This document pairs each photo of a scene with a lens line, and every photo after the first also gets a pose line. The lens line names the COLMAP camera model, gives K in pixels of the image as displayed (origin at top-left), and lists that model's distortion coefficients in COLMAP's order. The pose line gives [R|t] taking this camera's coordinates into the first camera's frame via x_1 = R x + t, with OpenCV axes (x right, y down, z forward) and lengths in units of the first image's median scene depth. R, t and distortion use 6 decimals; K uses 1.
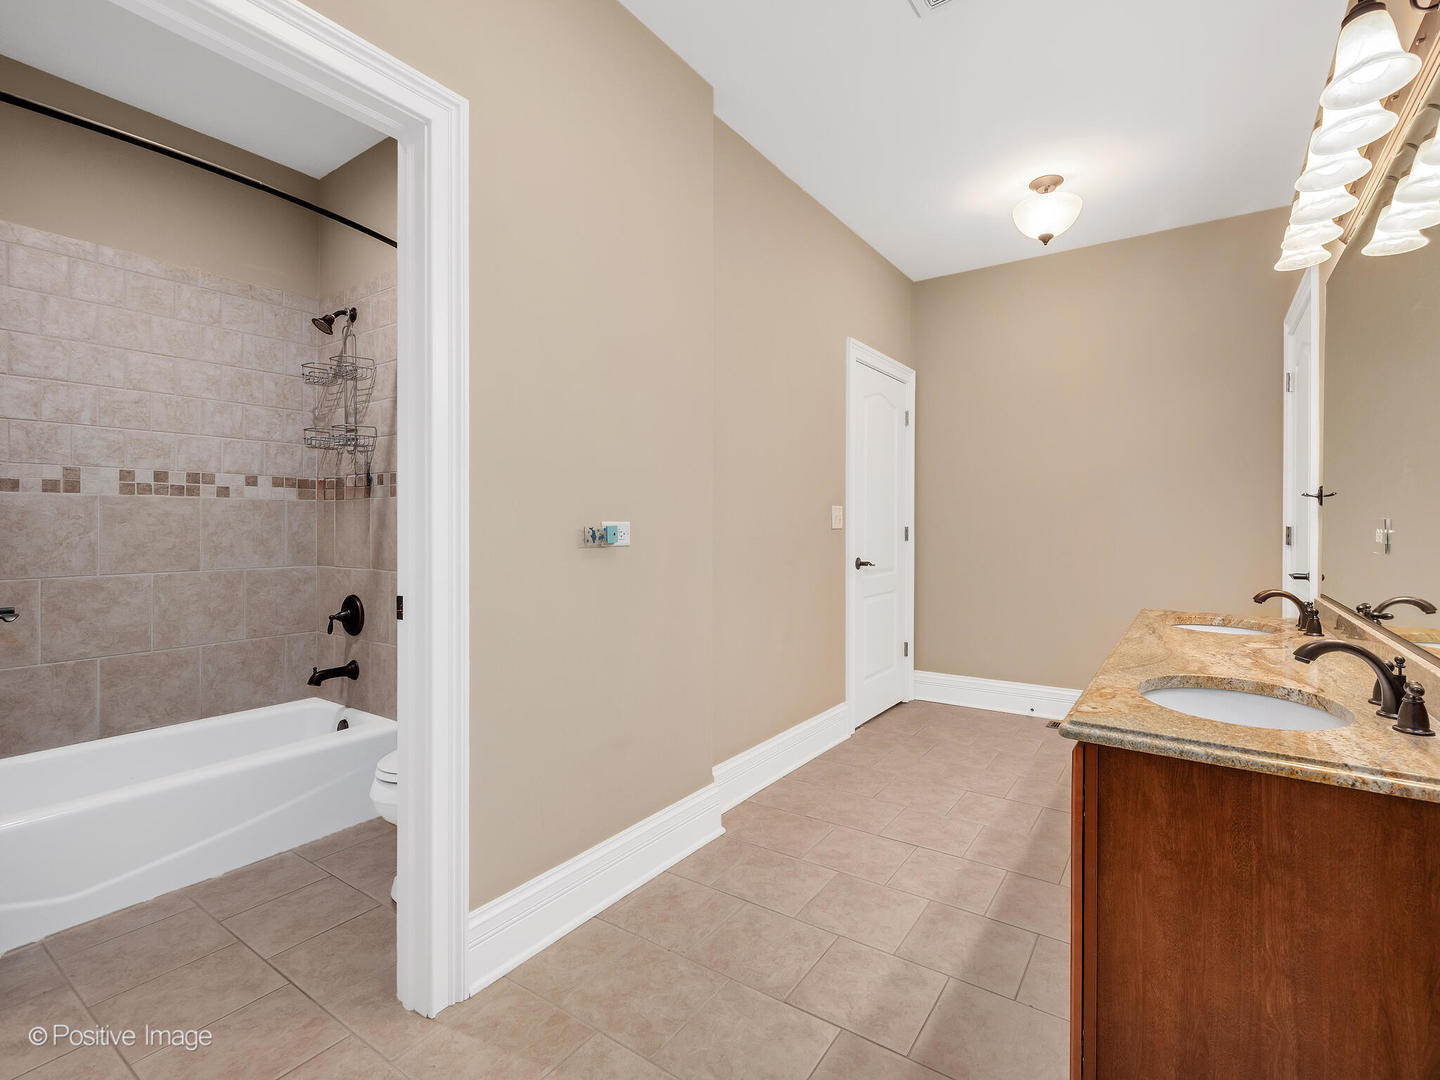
lens RADIAL K [[658.1, 0, 717.0], [0, 658.1, 526.1], [0, 0, 1]] dist [0.000143, -0.000170]
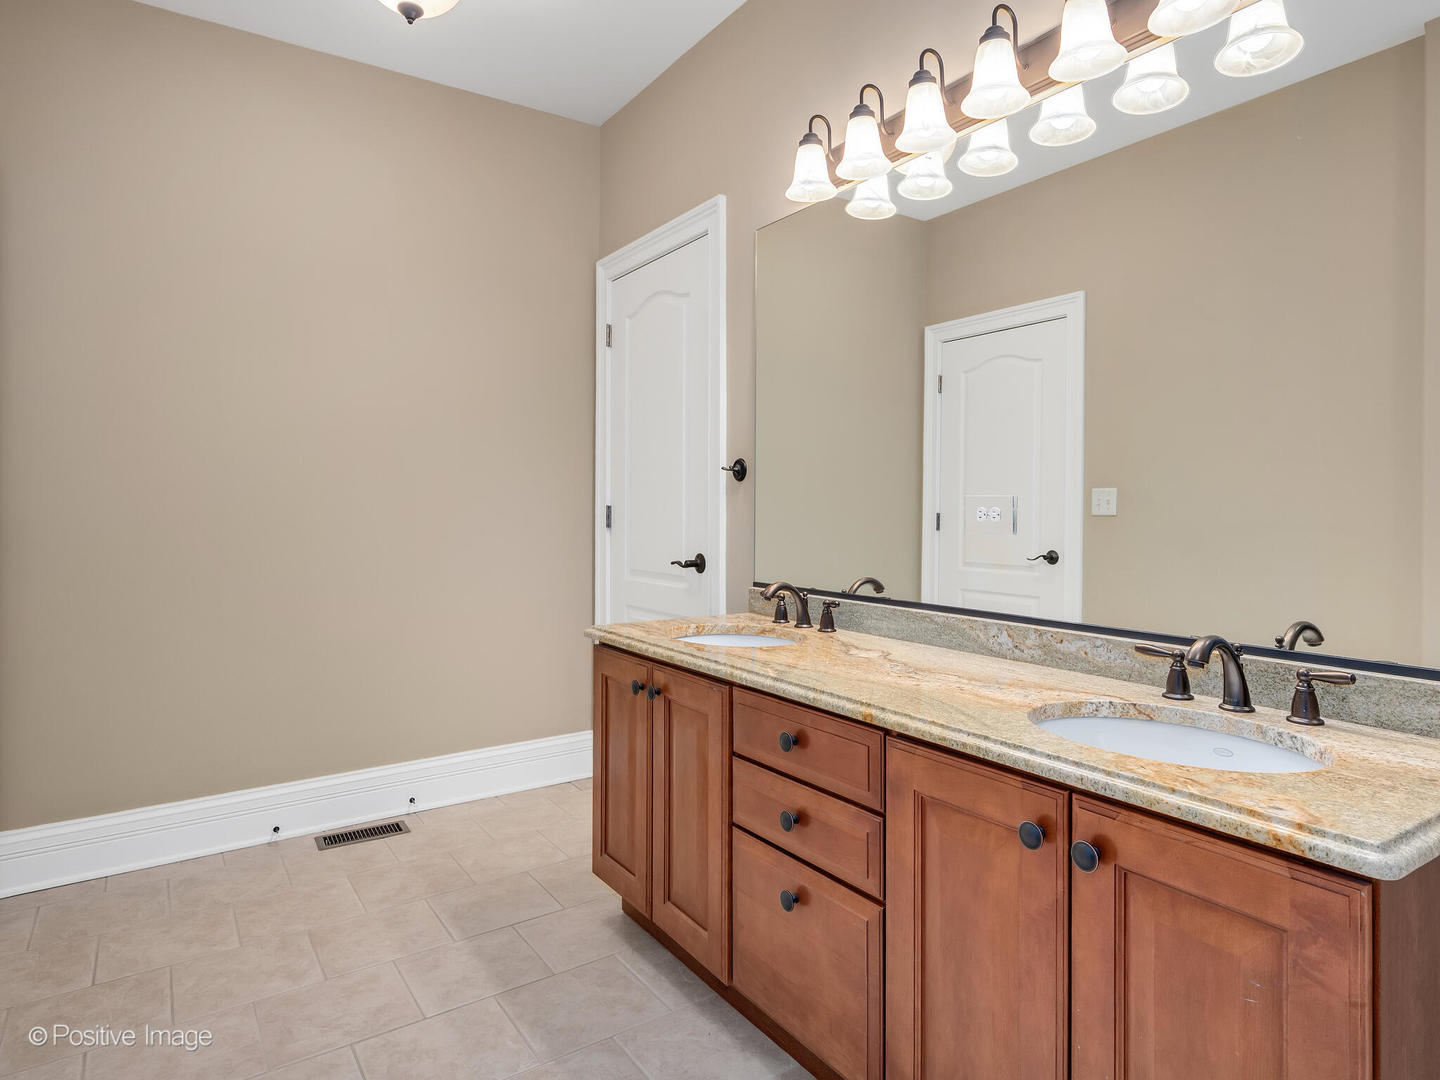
lens RADIAL K [[864.3, 0, 723.9], [0, 864.3, 496.4], [0, 0, 1]] dist [0.018007, -0.002201]
pose [[0.335662, 0.009187, 0.941938, -0.143581], [0.005393, 0.999917, -0.011674, 0.000428], [-0.941967, 0.008998, 0.335585, 0.506021]]
